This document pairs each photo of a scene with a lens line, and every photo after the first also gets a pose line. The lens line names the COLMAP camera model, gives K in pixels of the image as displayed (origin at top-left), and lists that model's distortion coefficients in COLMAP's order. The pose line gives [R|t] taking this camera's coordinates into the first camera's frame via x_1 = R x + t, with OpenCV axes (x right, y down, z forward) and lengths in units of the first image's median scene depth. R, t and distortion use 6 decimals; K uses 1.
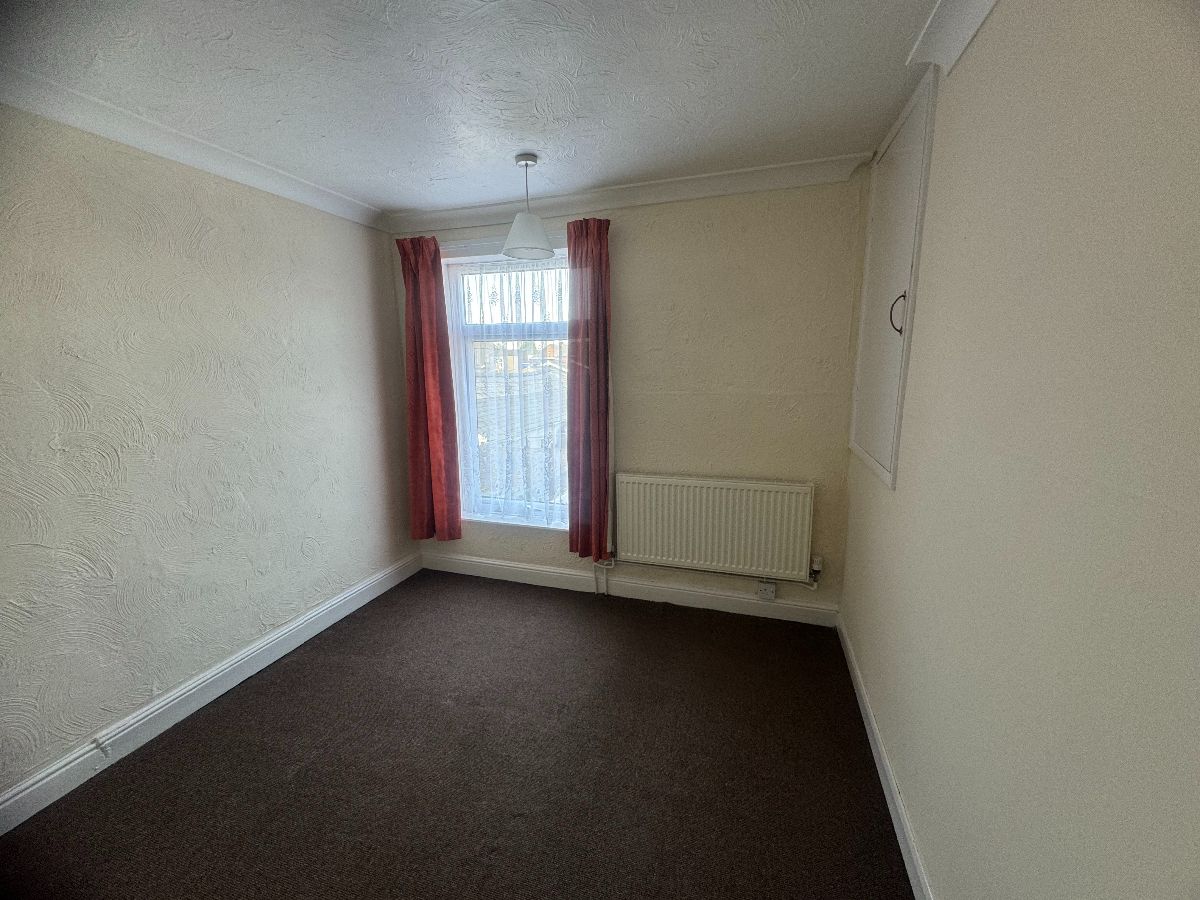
lens RADIAL K [[481.7, 0, 599.9], [0, 481.7, 451.0], [0, 0, 1]] dist [0.000779, -0.000016]
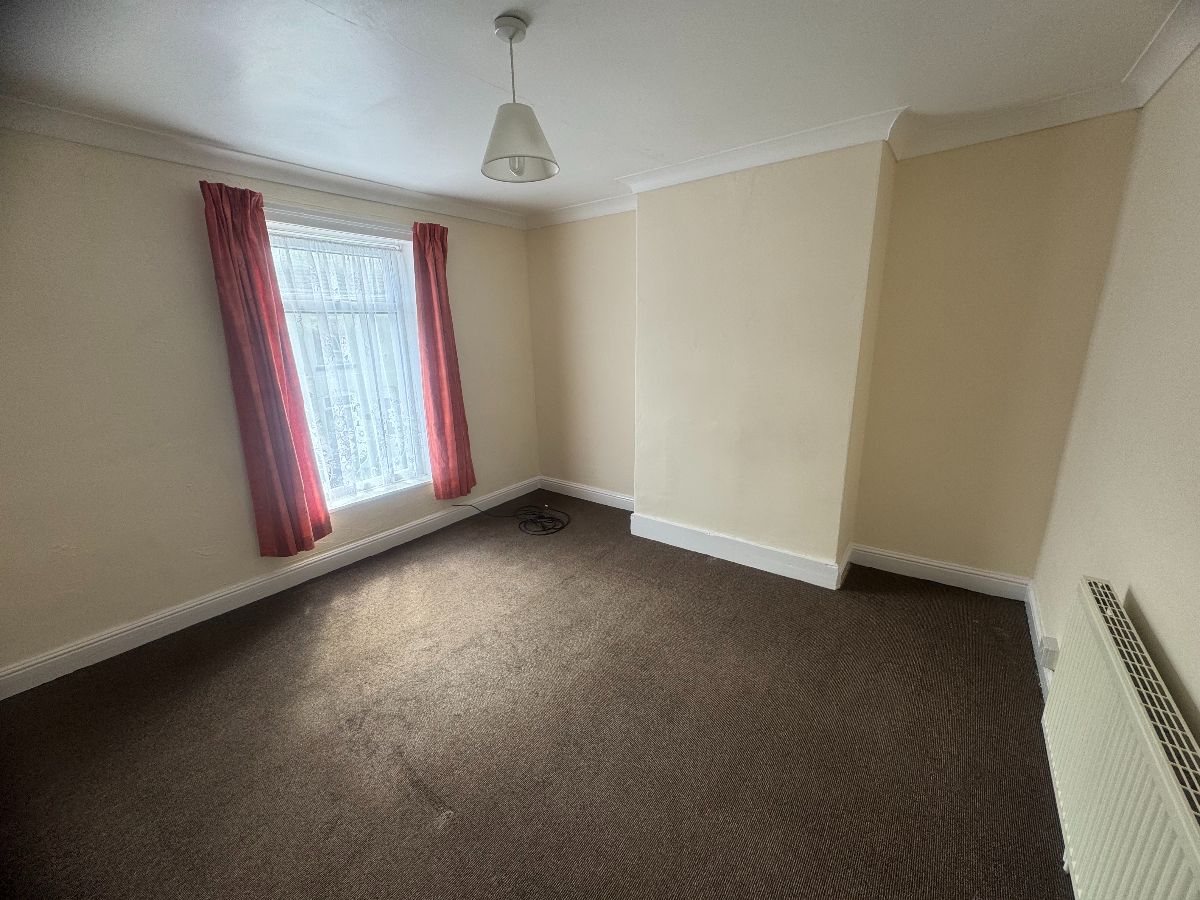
lens RADIAL K [[481.7, 0, 599.9], [0, 481.7, 451.0], [0, 0, 1]] dist [0.000779, -0.000016]
pose [[0.320942, -0.228350, 0.919159, -1.023372], [0.171679, 0.968448, 0.180650, -0.053406], [-0.931409, 0.099822, 0.350018, 0.186333]]
